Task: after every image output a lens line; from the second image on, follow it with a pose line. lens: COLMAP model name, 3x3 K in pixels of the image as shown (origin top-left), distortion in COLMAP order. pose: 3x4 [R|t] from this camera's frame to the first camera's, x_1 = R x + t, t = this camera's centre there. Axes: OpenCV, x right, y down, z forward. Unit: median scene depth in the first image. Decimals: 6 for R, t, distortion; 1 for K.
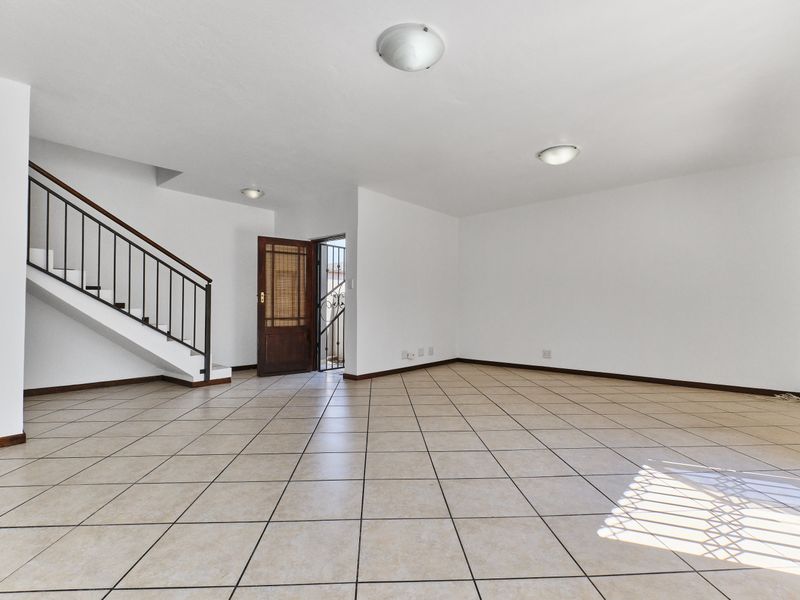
lens RADIAL K [[396.7, 0, 398.0], [0, 396.7, 301.5], [0, 0, 1]] dist [-0.012044, 0.001316]
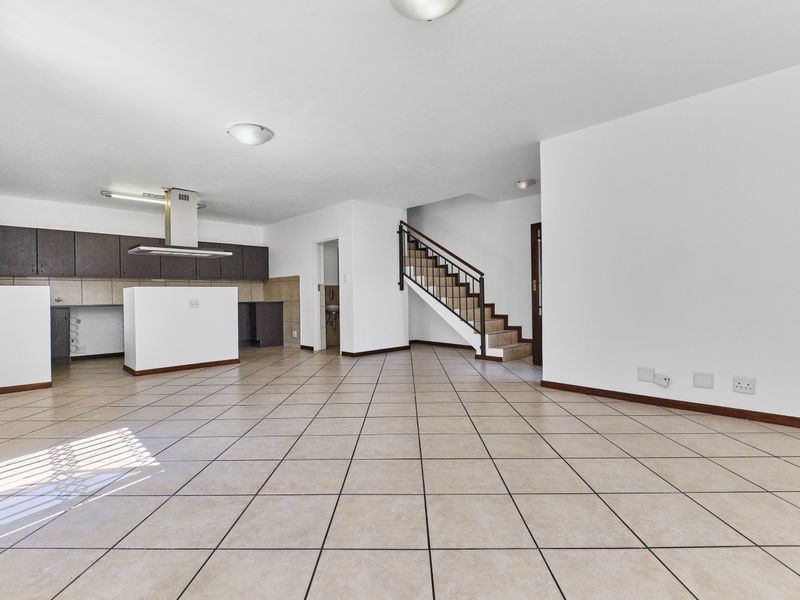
lens RADIAL K [[396.7, 0, 397.3], [0, 396.7, 299.1], [0, 0, 1]] dist [-0.012044, 0.001316]
pose [[-0.072037, 0.005788, -0.997385, 0.786754], [0.029877, 0.999547, 0.003642, 0.012061], [0.996954, -0.029537, -0.072177, 0.847290]]
